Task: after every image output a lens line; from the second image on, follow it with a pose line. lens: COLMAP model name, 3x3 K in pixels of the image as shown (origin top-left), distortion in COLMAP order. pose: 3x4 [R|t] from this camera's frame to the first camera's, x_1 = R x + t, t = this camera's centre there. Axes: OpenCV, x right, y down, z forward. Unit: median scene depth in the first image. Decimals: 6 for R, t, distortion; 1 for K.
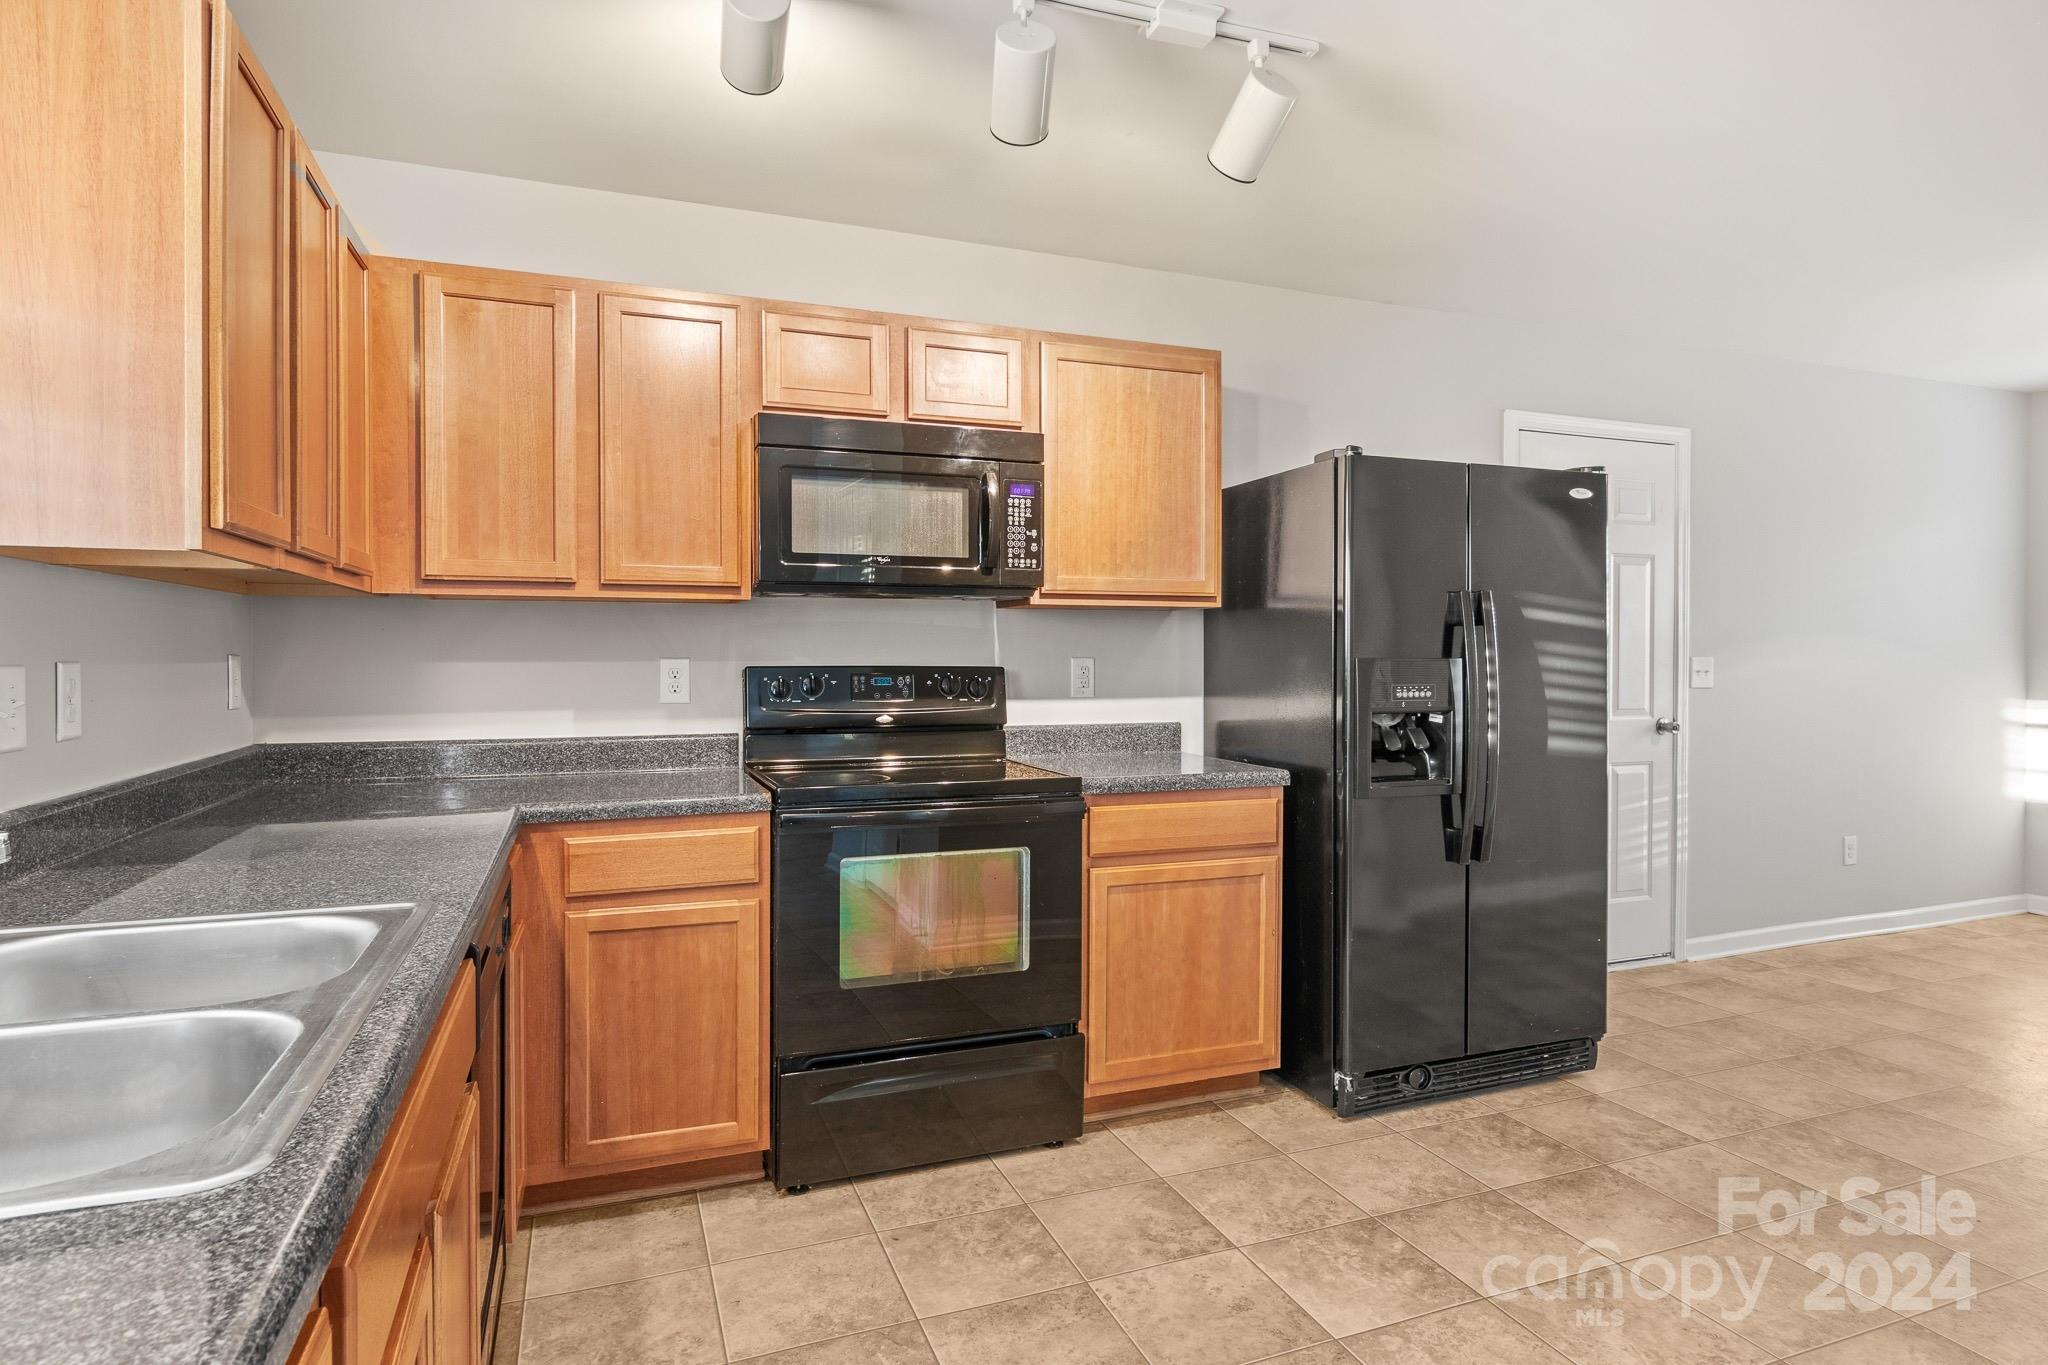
lens RADIAL K [[1109.7, 0, 1036.1], [0, 1109.7, 666.1], [0, 0, 1]] dist [-0.002538, -0.001219]
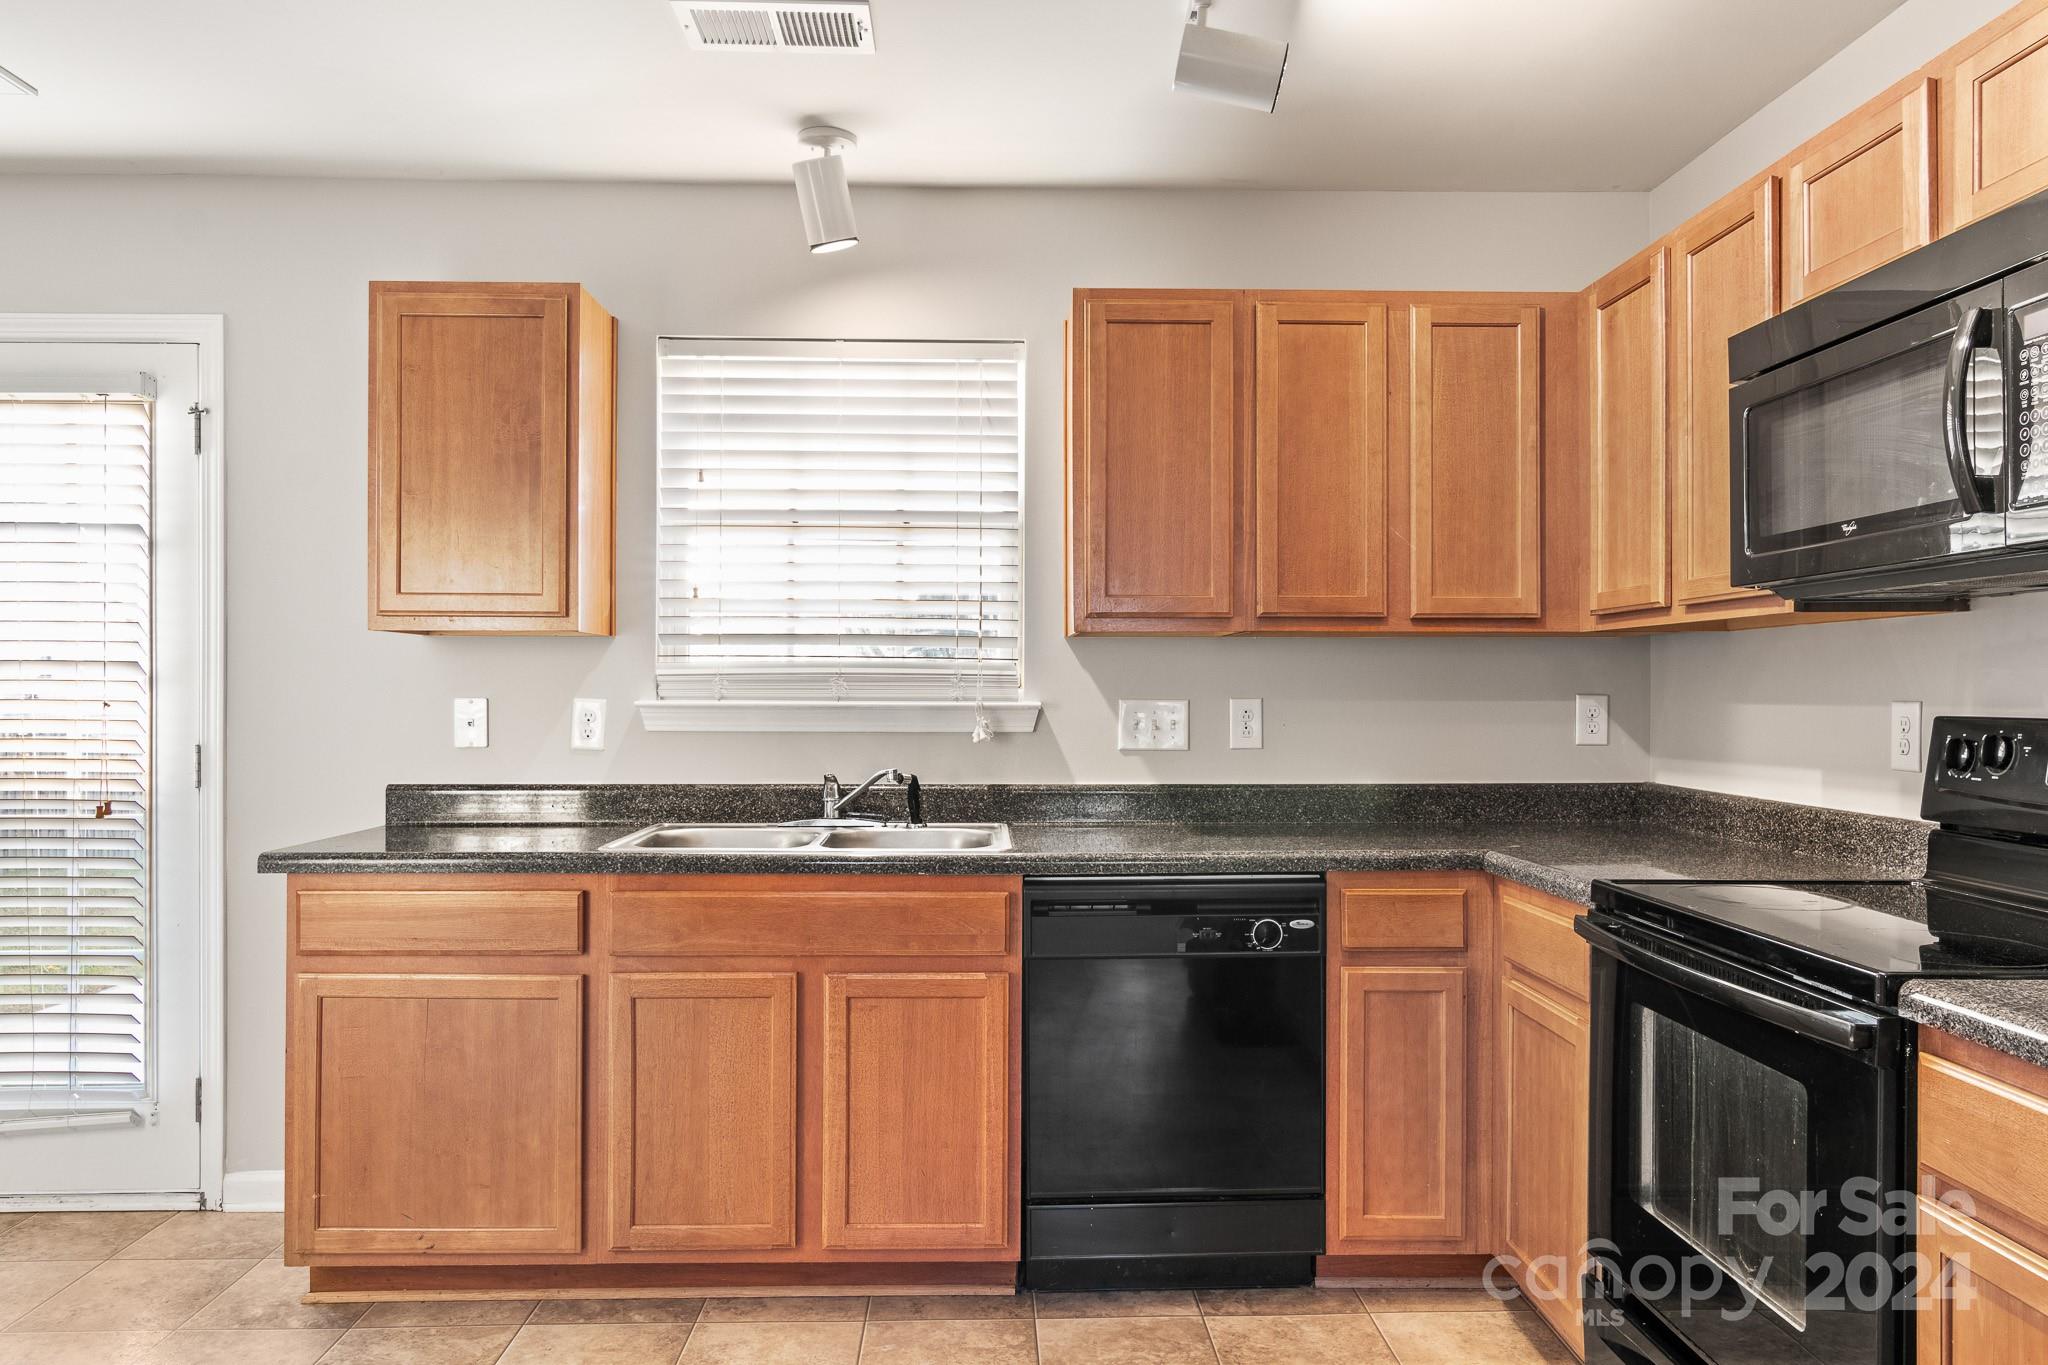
lens RADIAL K [[1426.8, 0, 1026.3], [0, 1426.8, 691.5], [0, 0, 1]] dist [-0.003862, -0.000256]
pose [[-0.330939, 0.000191, -0.943652, 0.690092], [-0.011288, 0.999928, 0.004162, -0.011505], [0.943585, 0.012030, -0.330913, 0.857908]]
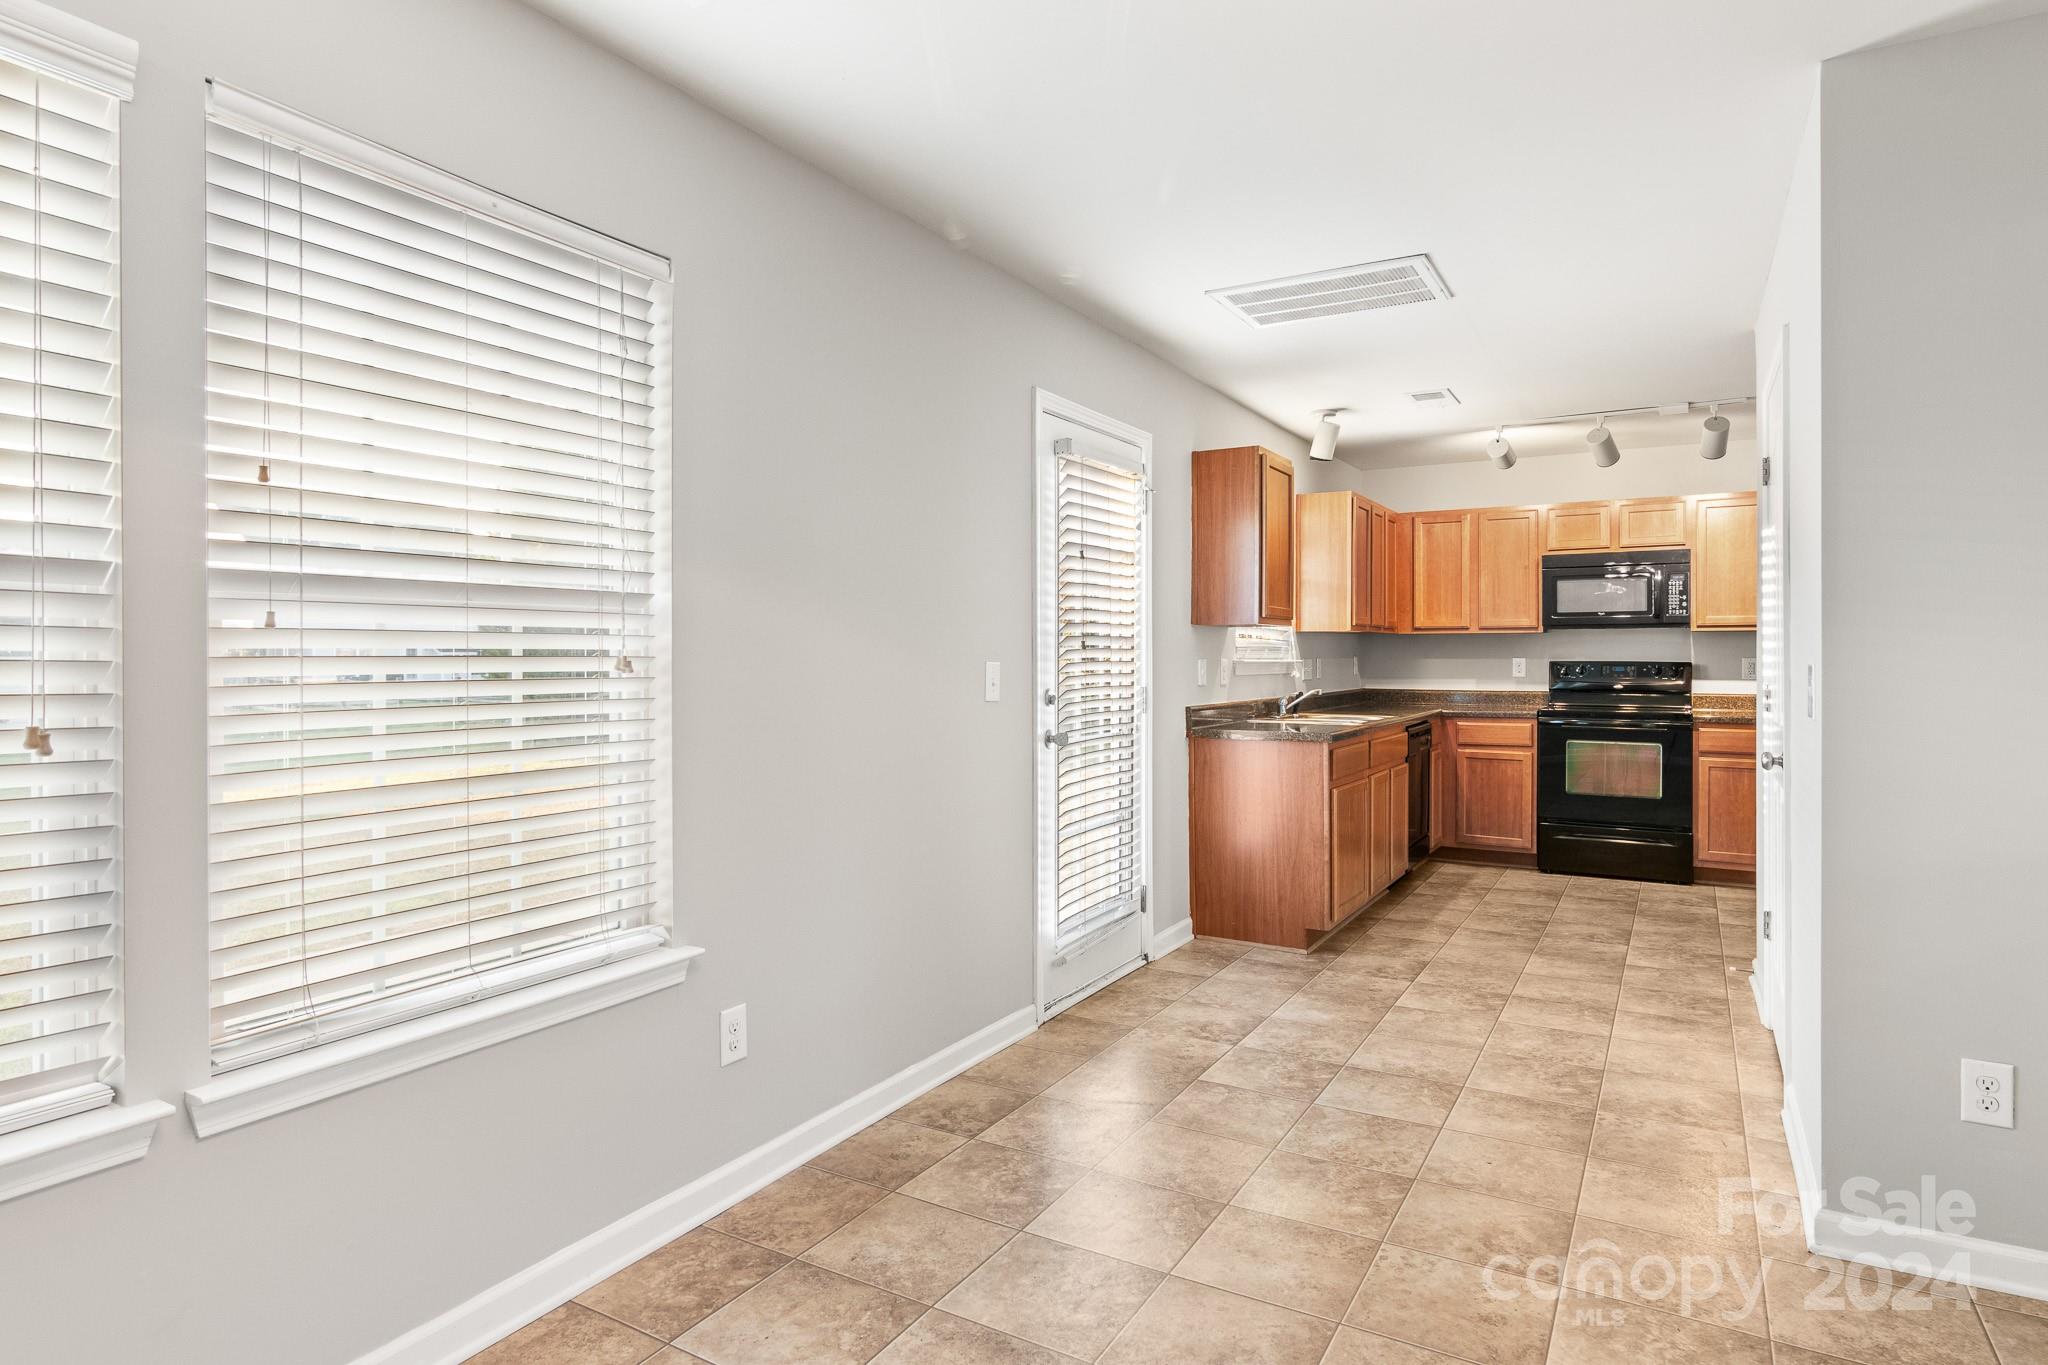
lens RADIAL K [[1134.9, 0, 1022.2], [0, 1134.9, 658.3], [0, 0, 1]] dist [-0.000873, 0.000329]
pose [[0.617686, 0.001530, -0.786424, 0.957058], [-0.007945, 0.999959, -0.004295, 0.013551], [0.786385, 0.008901, 0.617673, -1.357785]]
